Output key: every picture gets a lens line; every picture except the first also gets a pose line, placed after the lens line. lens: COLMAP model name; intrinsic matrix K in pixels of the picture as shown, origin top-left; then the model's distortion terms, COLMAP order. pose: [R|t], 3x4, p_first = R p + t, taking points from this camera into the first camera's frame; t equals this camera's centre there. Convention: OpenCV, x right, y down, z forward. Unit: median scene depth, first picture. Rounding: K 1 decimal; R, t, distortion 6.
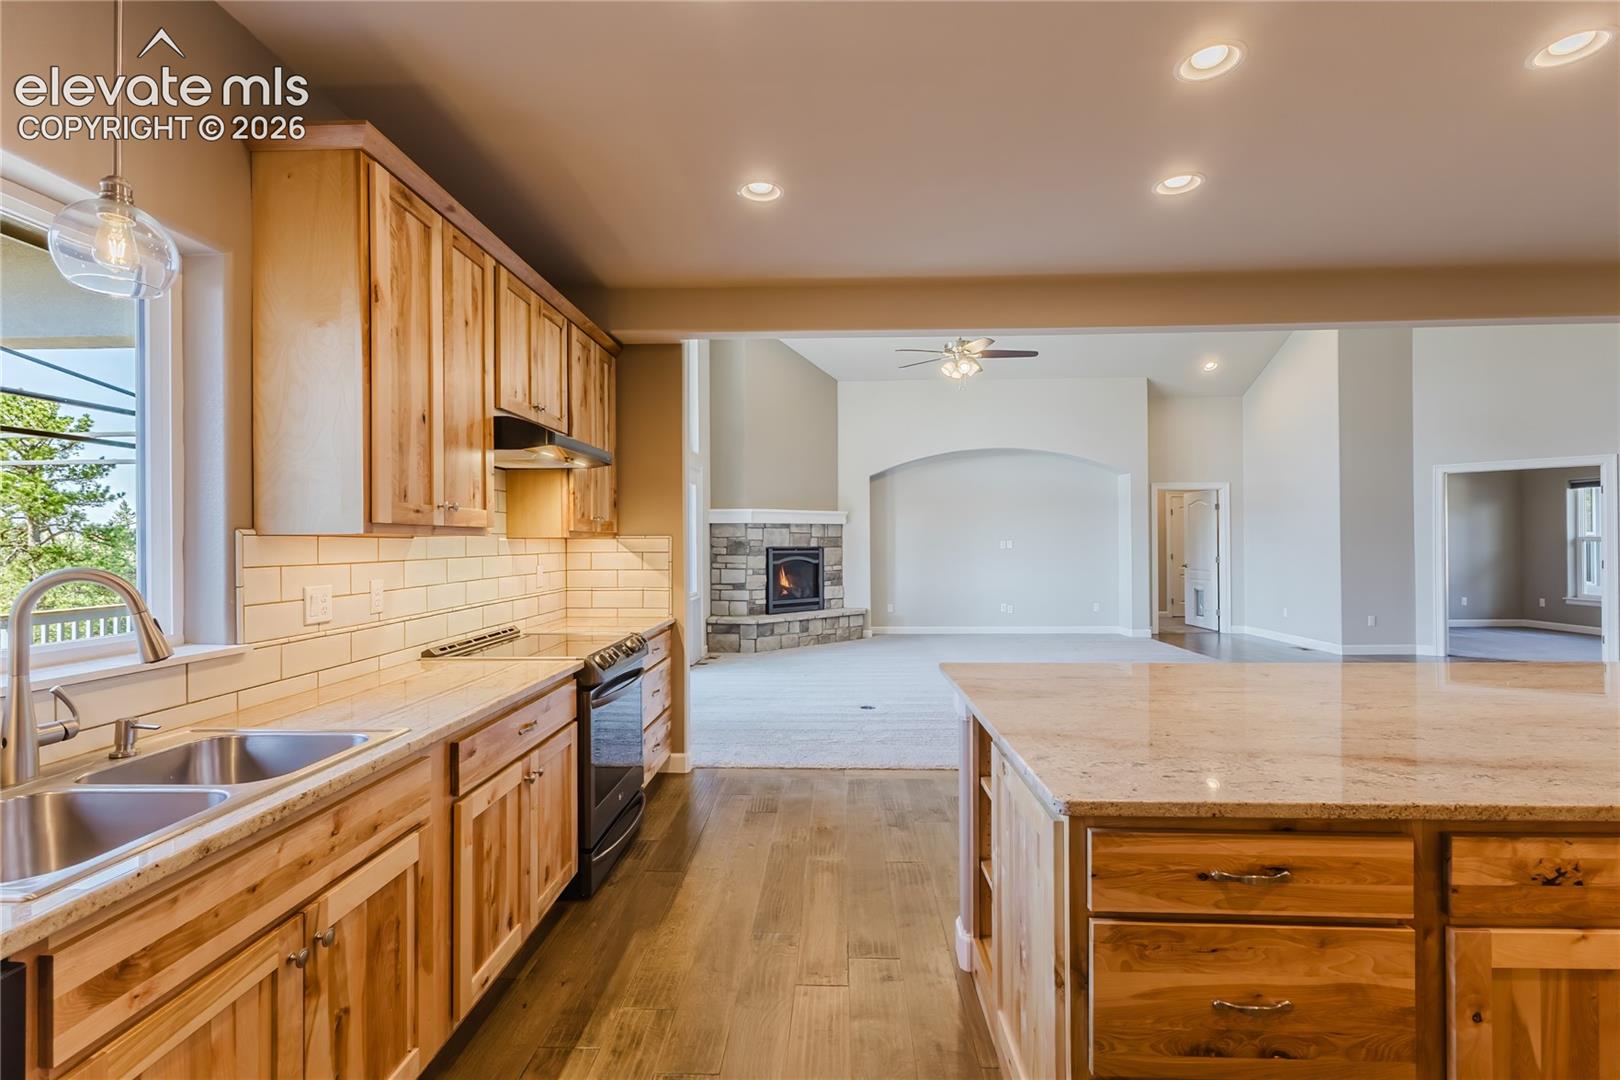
lens RADIAL K [[742.3, 0, 806.3], [0, 742.3, 540.2], [0, 0, 1]] dist [-0.001729, 0.003303]
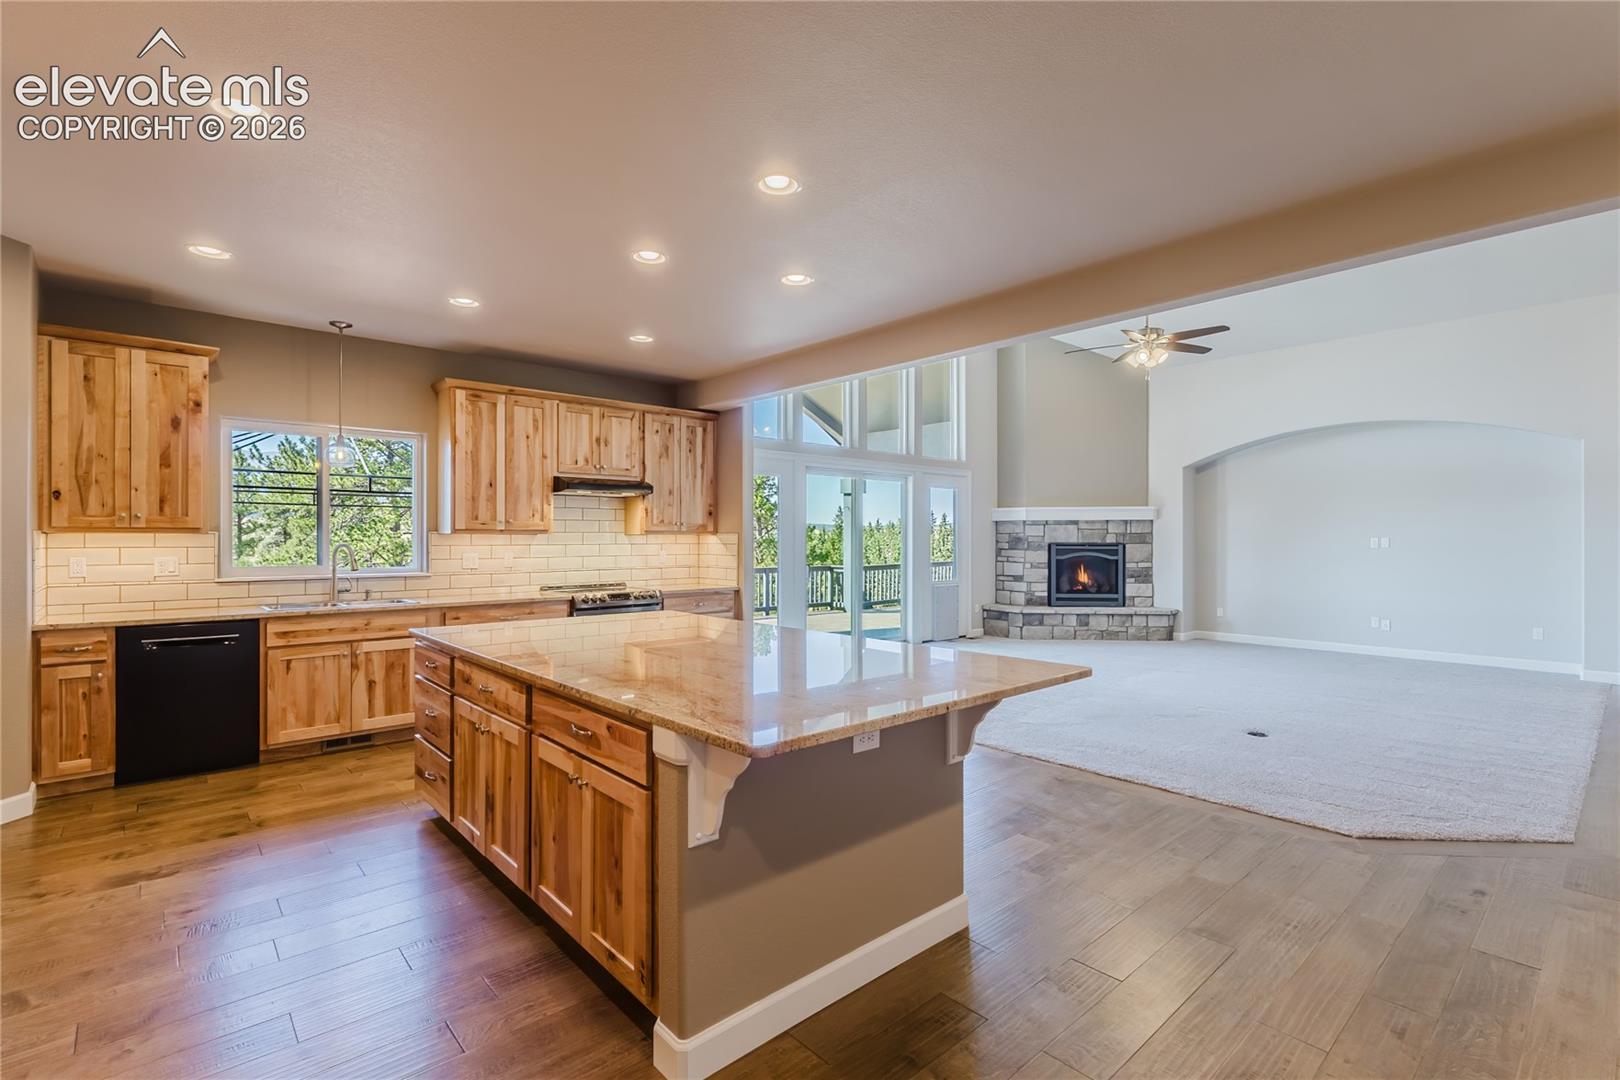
lens RADIAL K [[742.3, 0, 808.5], [0, 742.3, 538.7], [0, 0, 1]] dist [-0.001729, 0.003303]
pose [[0.696424, 0.007026, -0.717596, 0.478296], [-0.003041, 0.999972, 0.006840, -0.002632], [0.717624, -0.002582, 0.696426, 0.017362]]
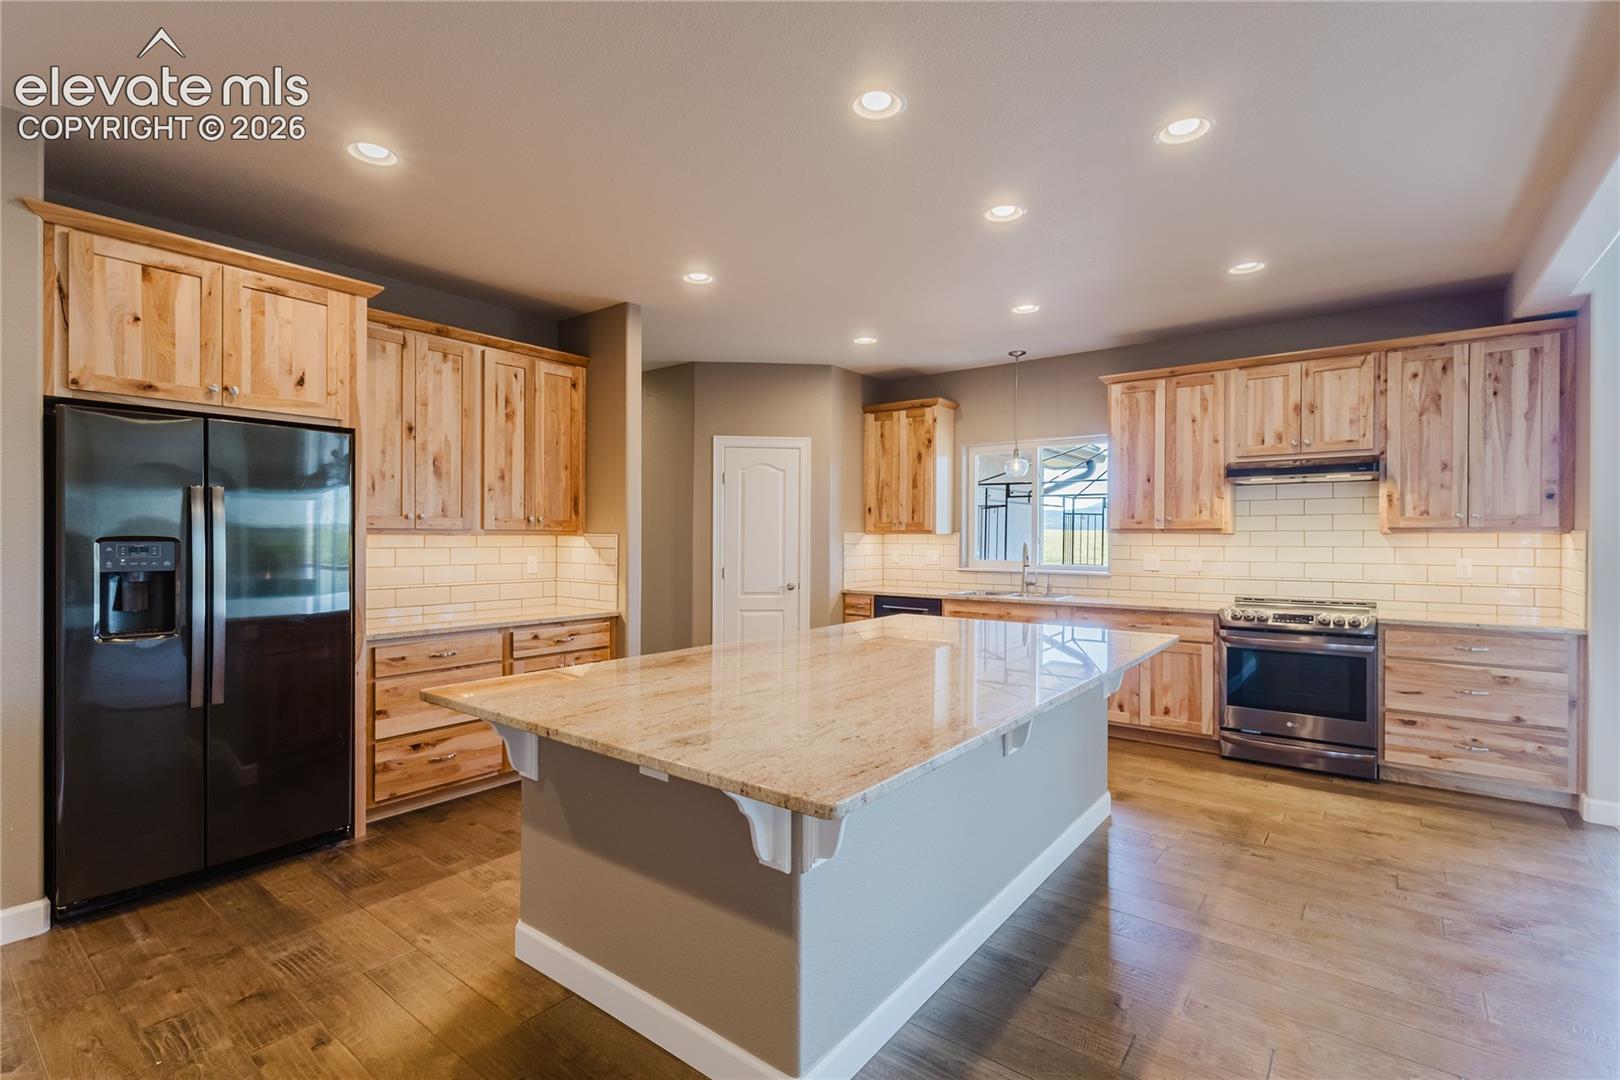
lens RADIAL K [[742.3, 0, 806.8], [0, 742.3, 539.9], [0, 0, 1]] dist [-0.001729, 0.003303]
pose [[-0.579711, 0.009091, -0.814771, 0.466747], [0.003361, 0.999956, 0.008766, -0.002561], [0.814815, 0.002343, -0.579716, 0.362842]]
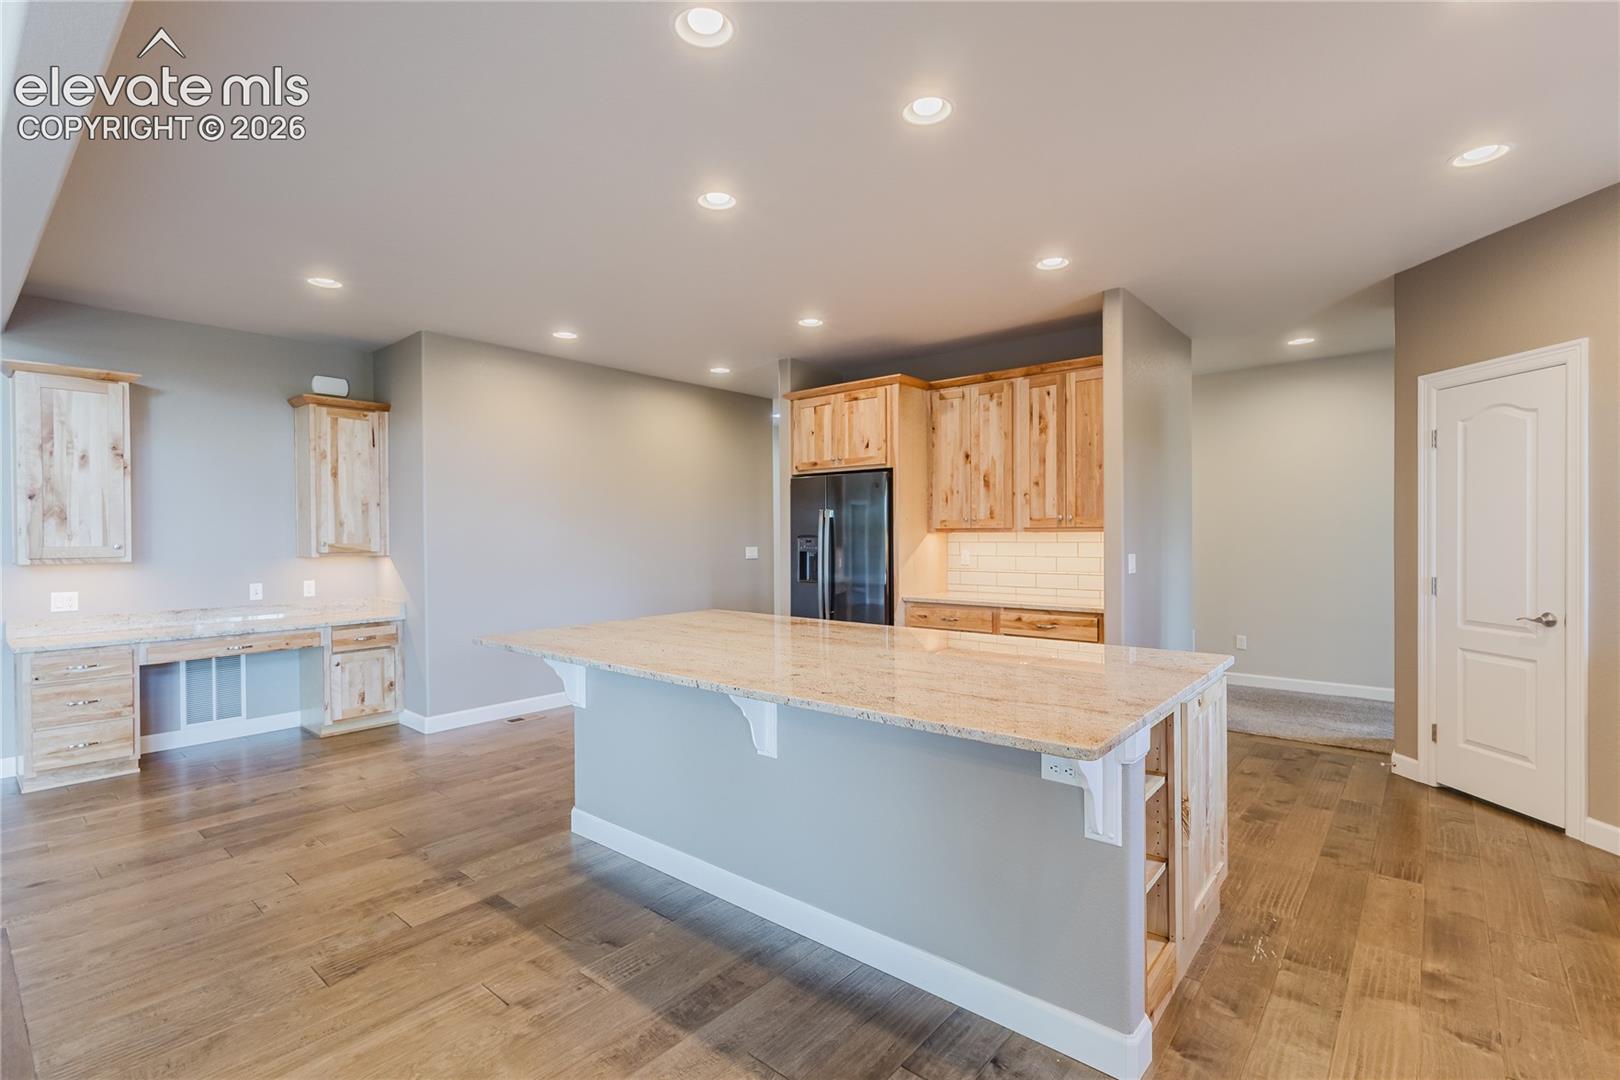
lens RADIAL K [[742.3, 0, 809.5], [0, 742.3, 544.0], [0, 0, 1]] dist [-0.001729, 0.003303]
pose [[-0.791700, 0.004667, 0.610893, 0.001039], [0.011444, 0.999909, 0.007192, 0.000699], [-0.610803, 0.012685, -0.791681, 0.473438]]
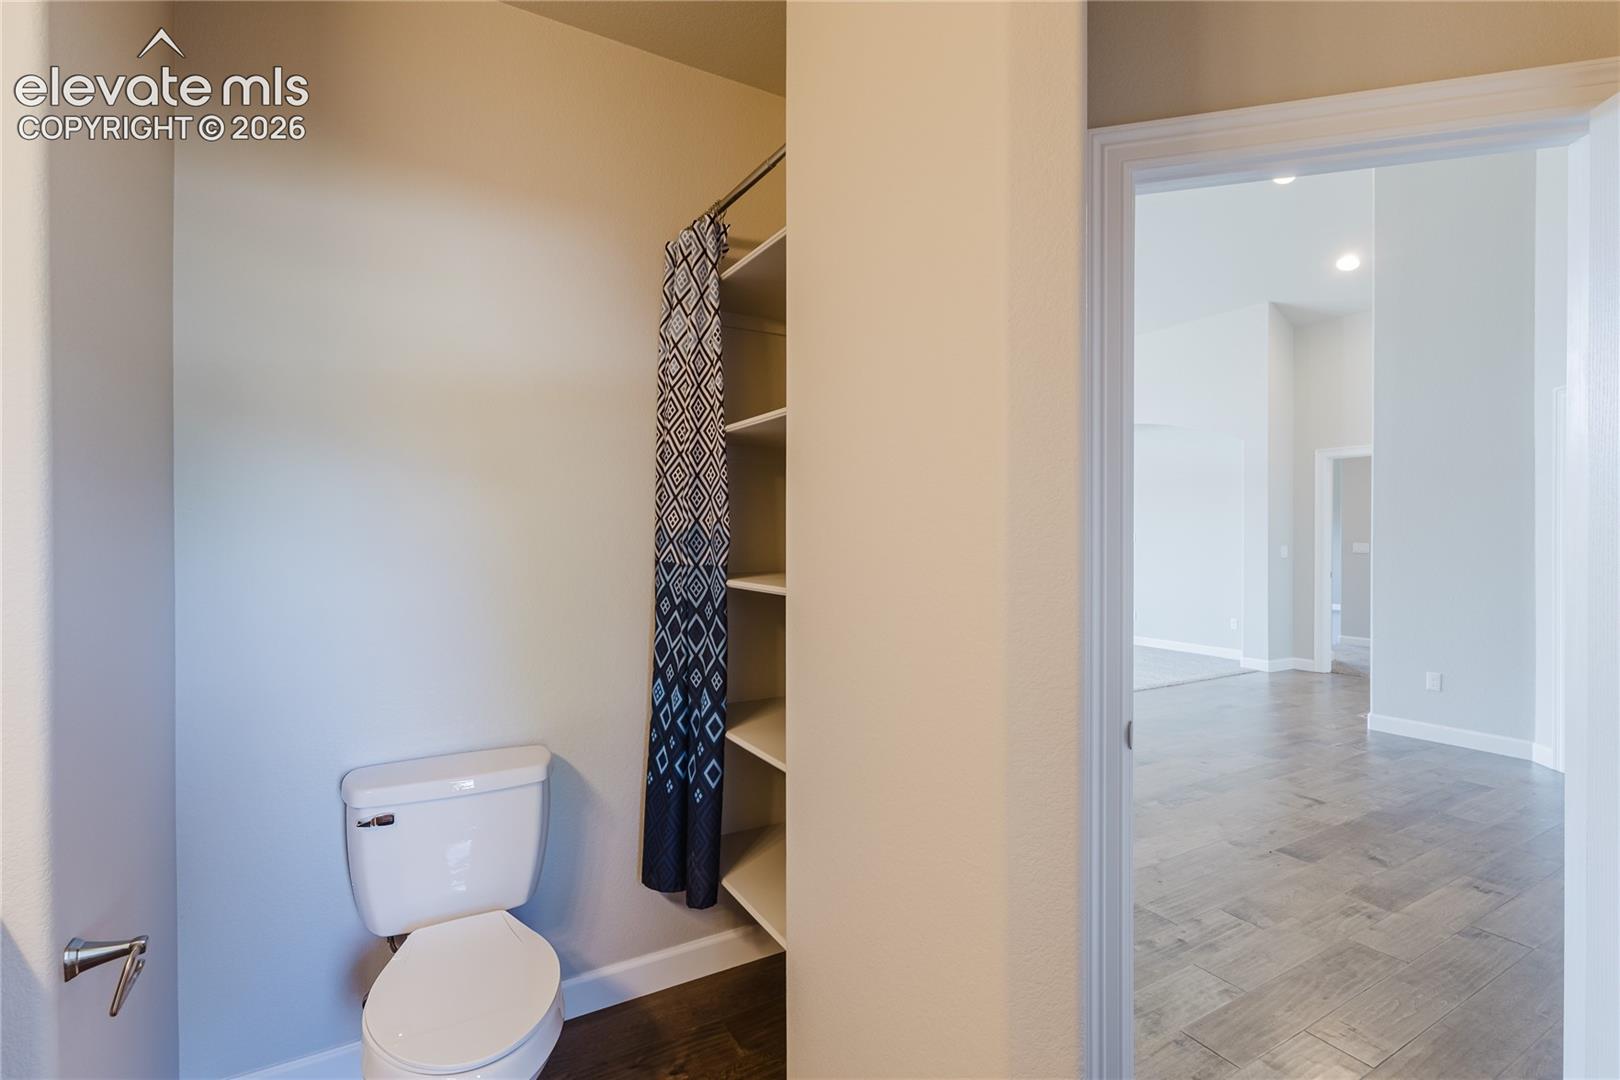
lens RADIAL K [[742.3, 0, 811.3], [0, 742.3, 541.2], [0, 0, 1]] dist [-0.001729, 0.003303]
pose [[0.539436, 0.014068, -0.841909, 0.906397], [-0.000356, 0.999864, 0.016479, -0.004502], [0.842027, -0.008590, 0.539367, 0.283062]]
